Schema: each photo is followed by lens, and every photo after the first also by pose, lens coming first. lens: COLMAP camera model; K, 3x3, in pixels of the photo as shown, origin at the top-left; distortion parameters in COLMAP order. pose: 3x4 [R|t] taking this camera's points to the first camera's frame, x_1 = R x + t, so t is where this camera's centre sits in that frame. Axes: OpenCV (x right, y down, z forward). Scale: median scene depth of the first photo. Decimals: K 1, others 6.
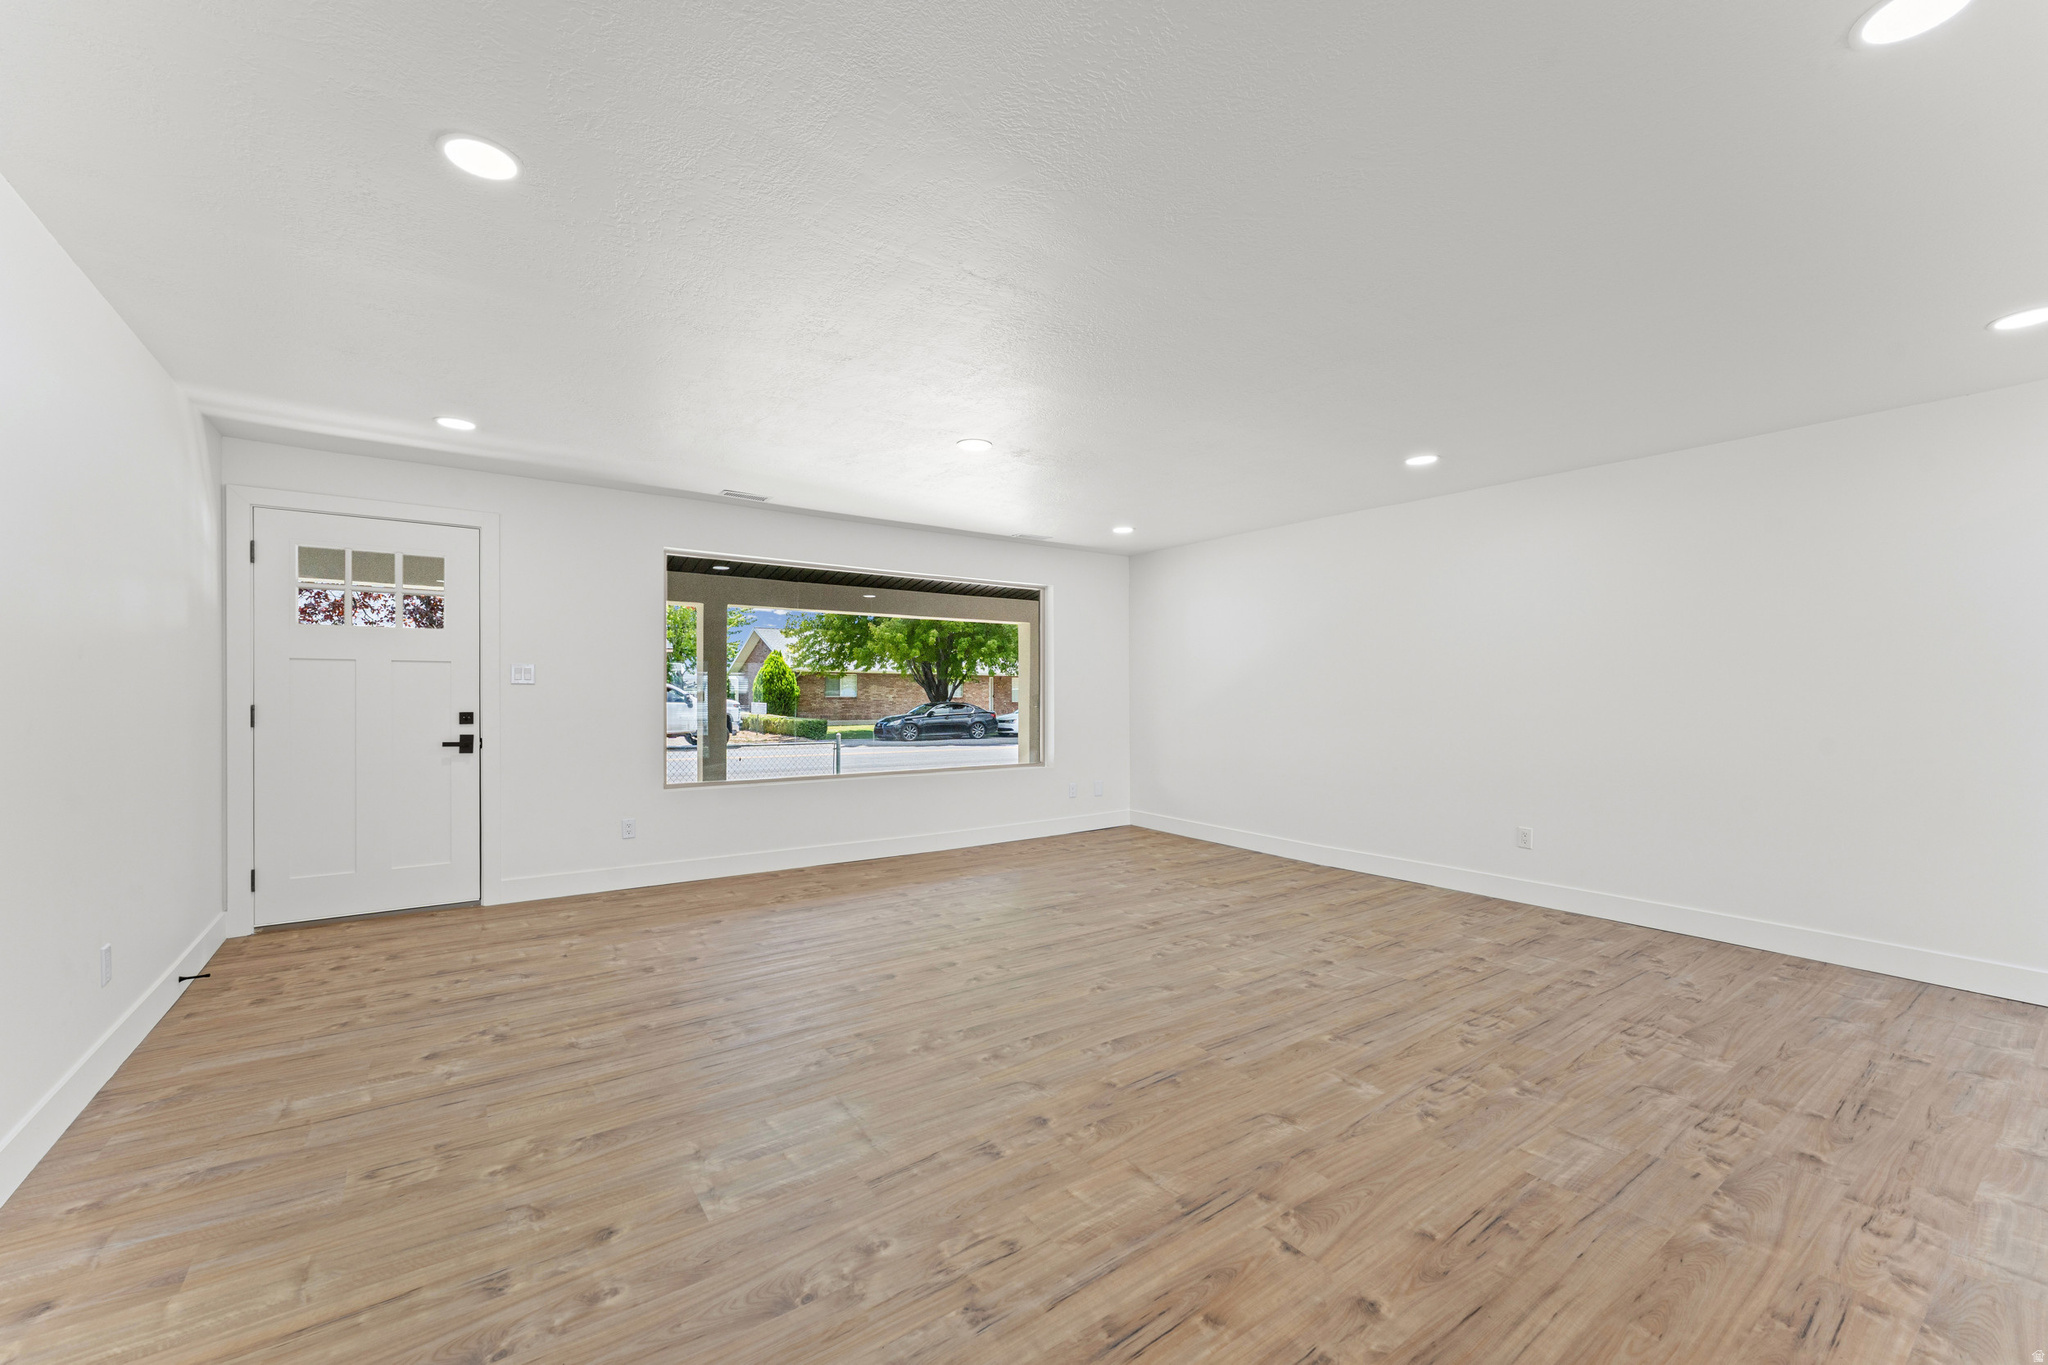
lens RADIAL K [[818.3, 0, 1012.6], [0, 818.3, 700.4], [0, 0, 1]] dist [-0.001755, 0.000571]
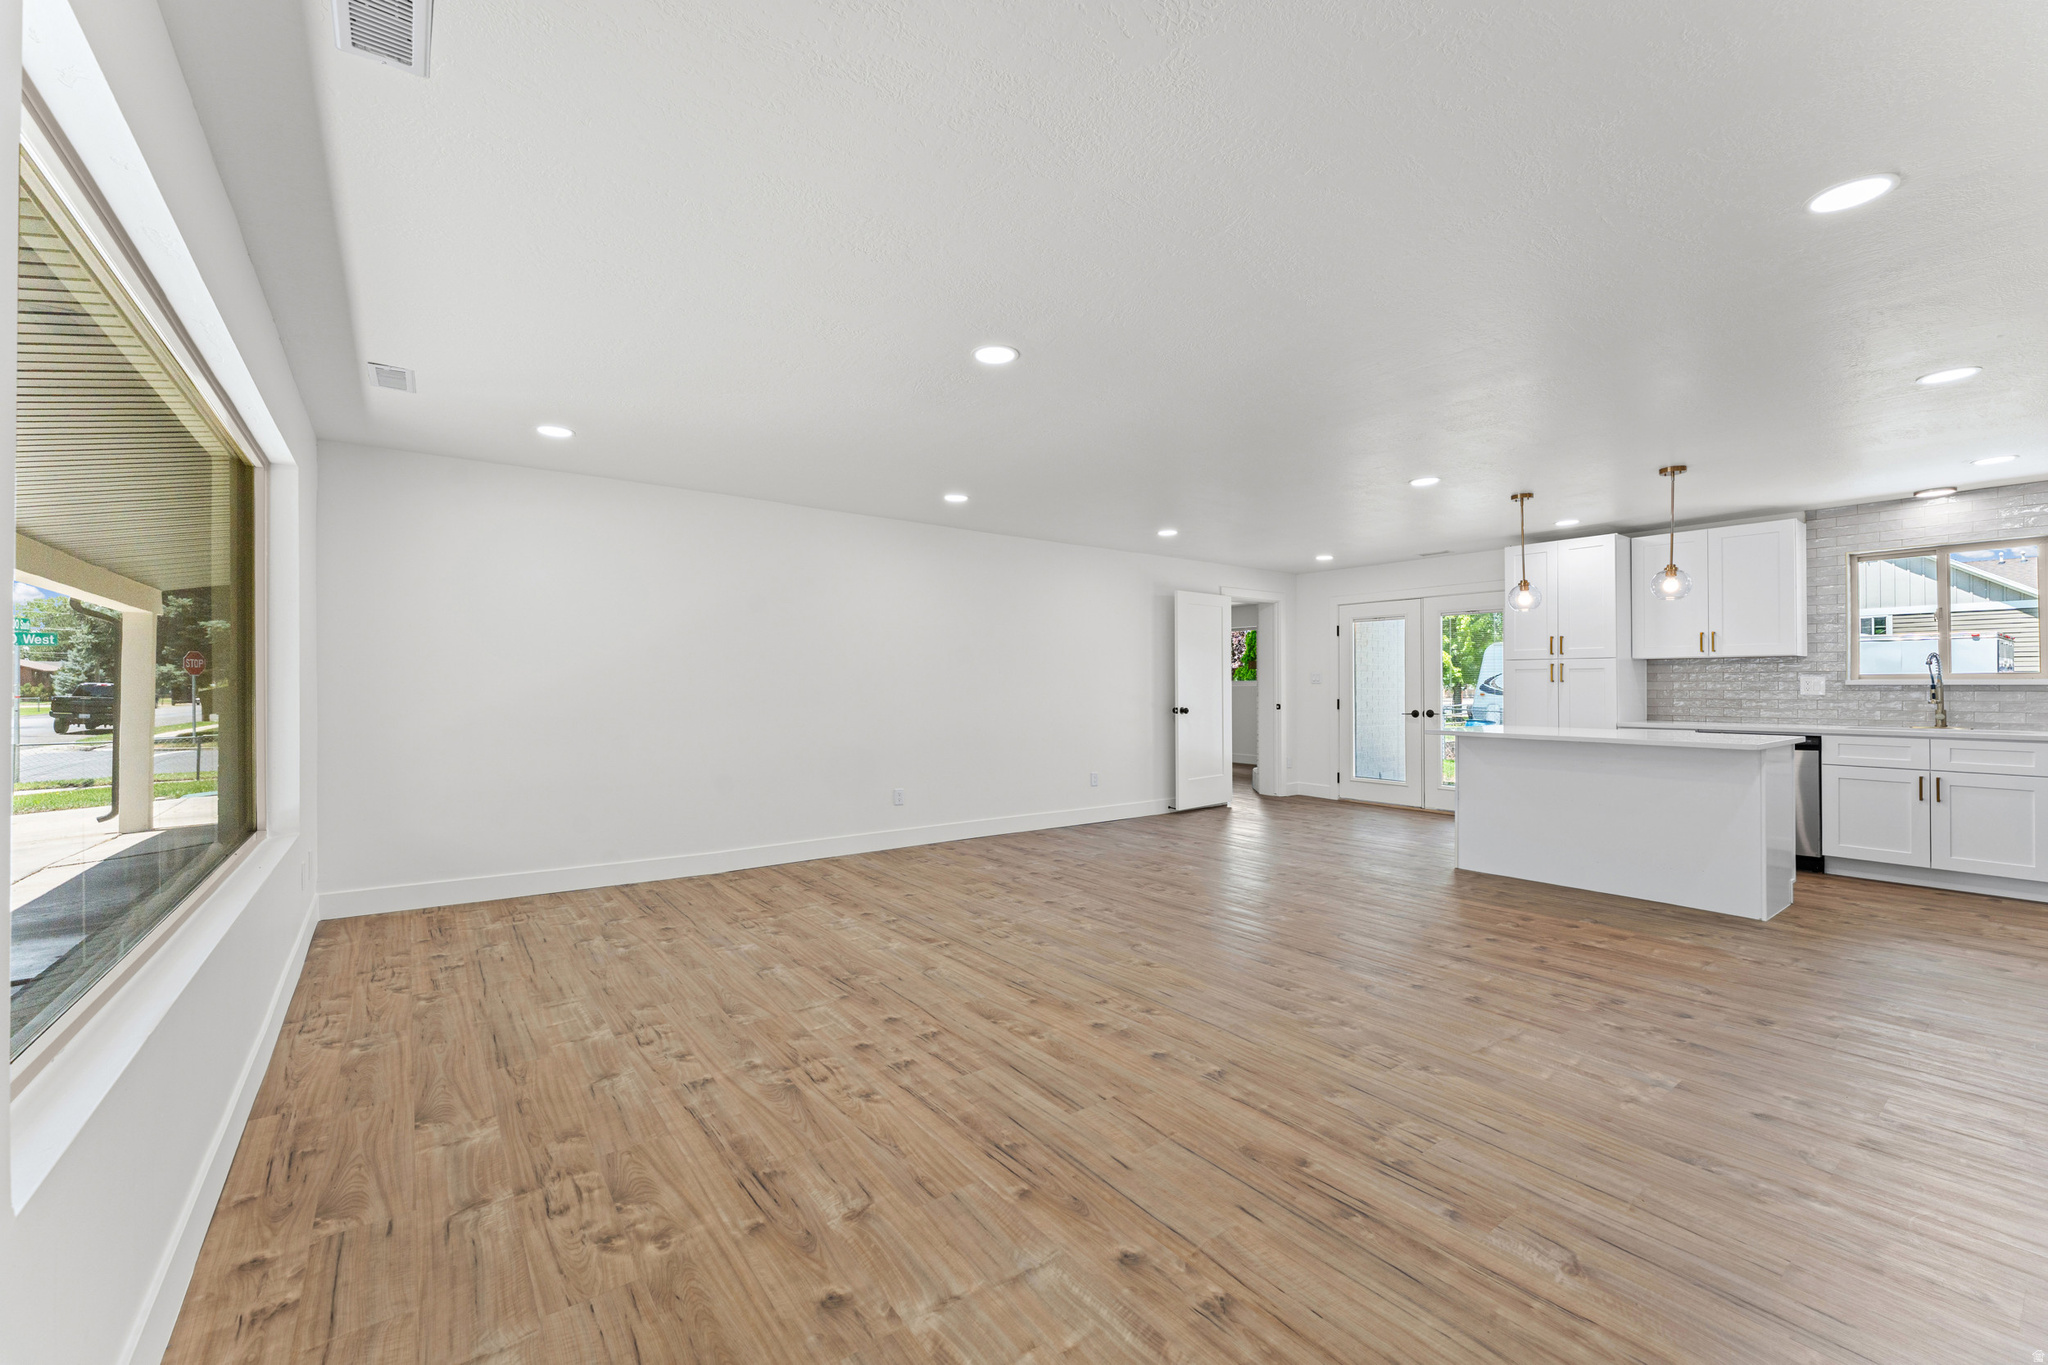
lens RADIAL K [[818.3, 0, 1018.1], [0, 818.3, 682.6], [0, 0, 1]] dist [-0.001755, 0.000571]
pose [[-0.024166, 0.000808, 0.999708, -0.857571], [0.007599, 0.999971, -0.000625, -0.013114], [-0.999679, 0.007582, -0.024172, 1.075306]]
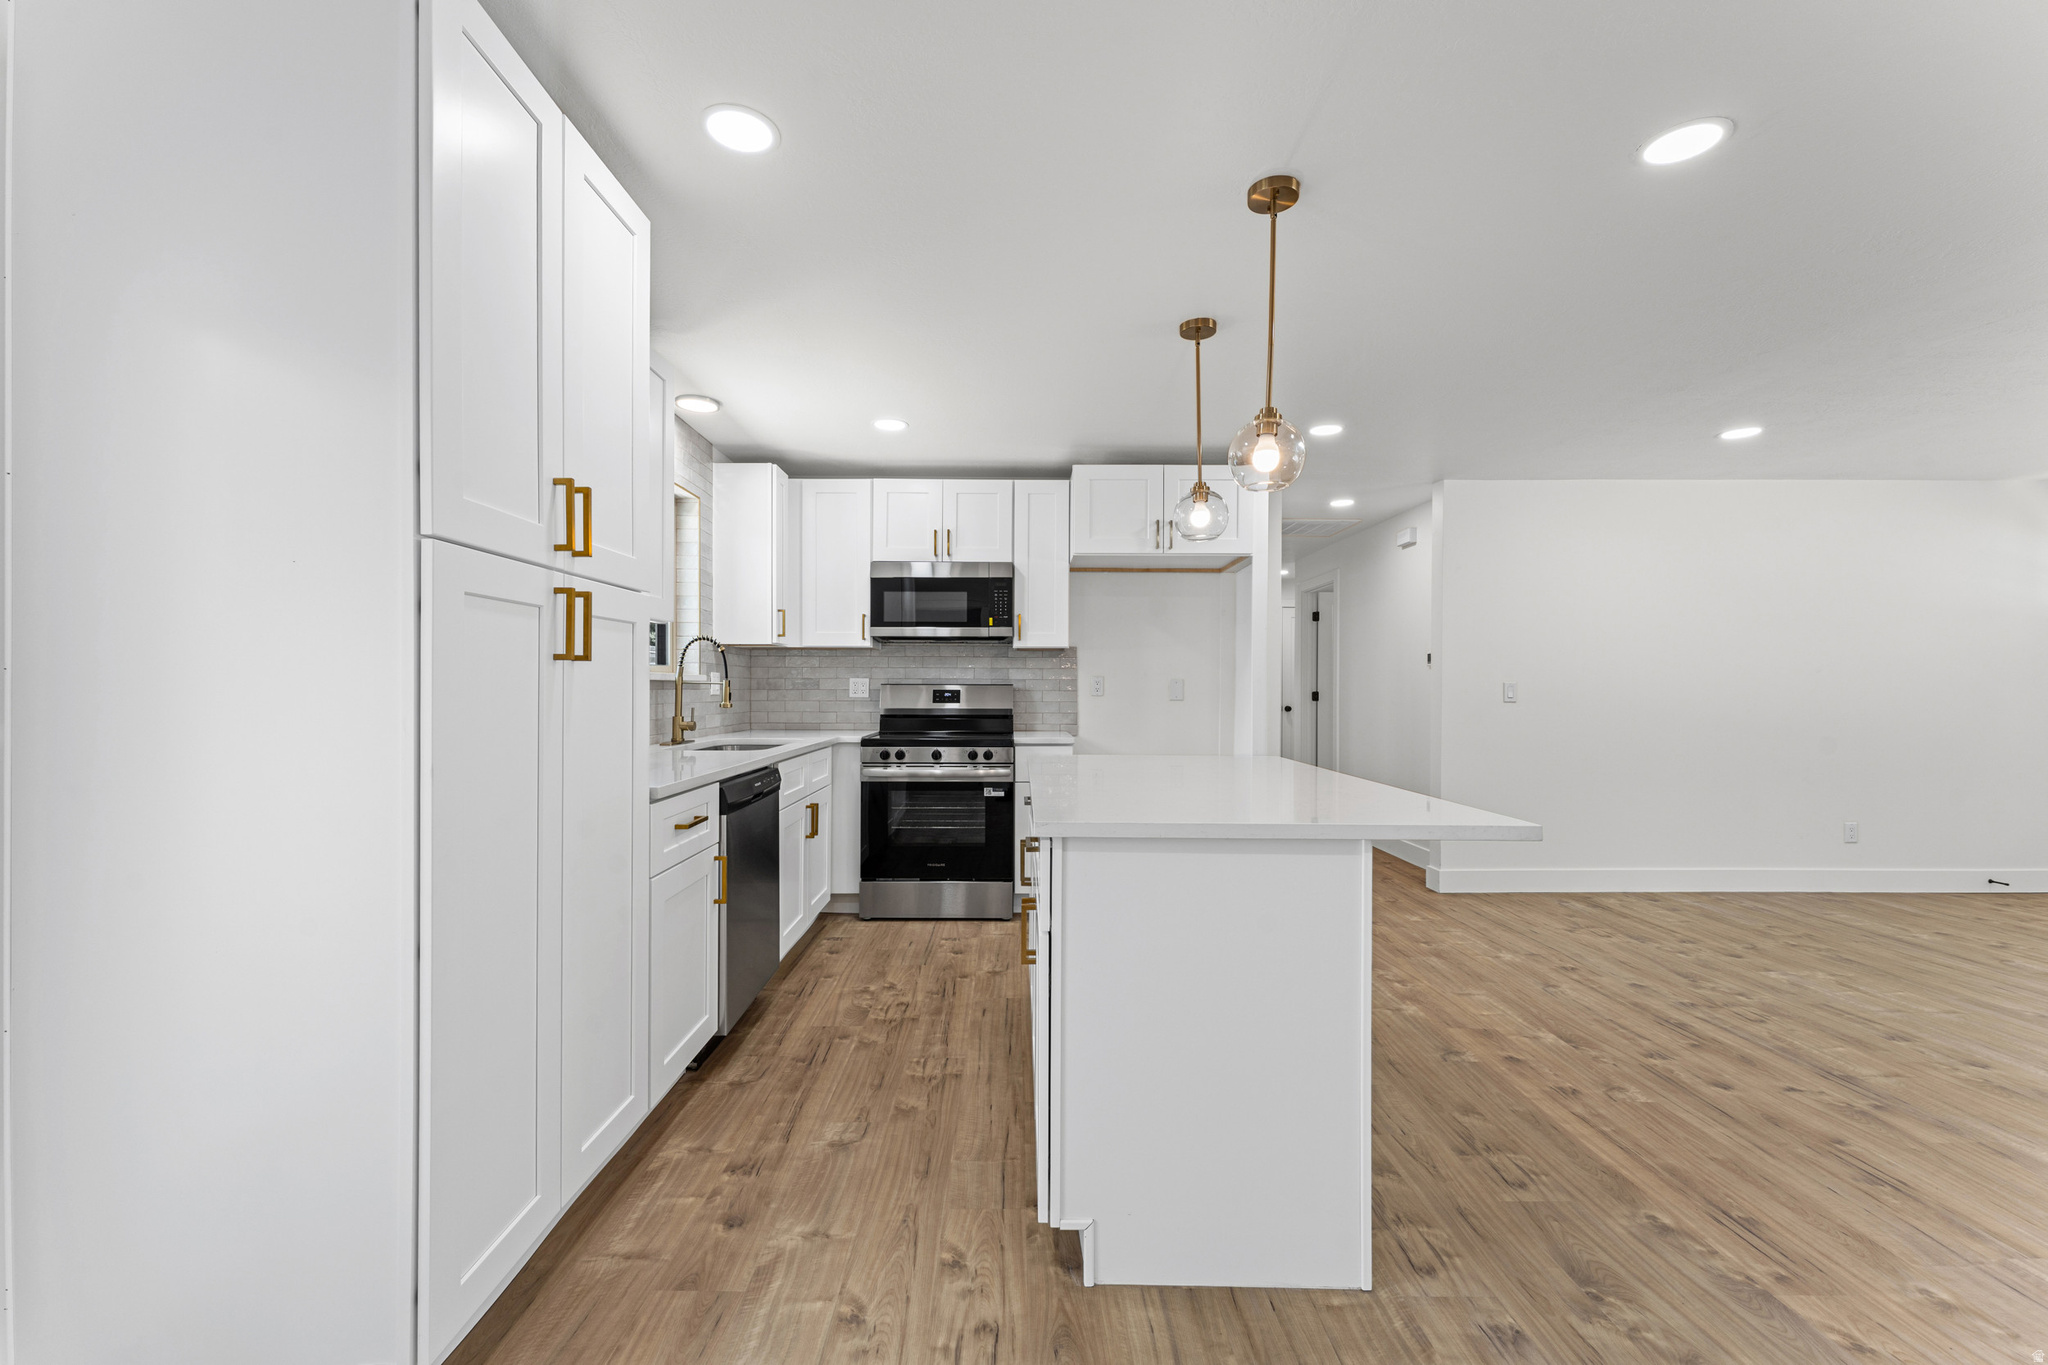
lens RADIAL K [[818.3, 0, 1015.9], [0, 818.3, 686.1], [0, 0, 1]] dist [-0.001755, 0.000571]
pose [[-0.576144, -0.006589, -0.817321, 1.074677], [-0.010850, 0.999941, -0.000413, 0.003372], [0.817276, 0.008630, -0.576182, 0.347813]]
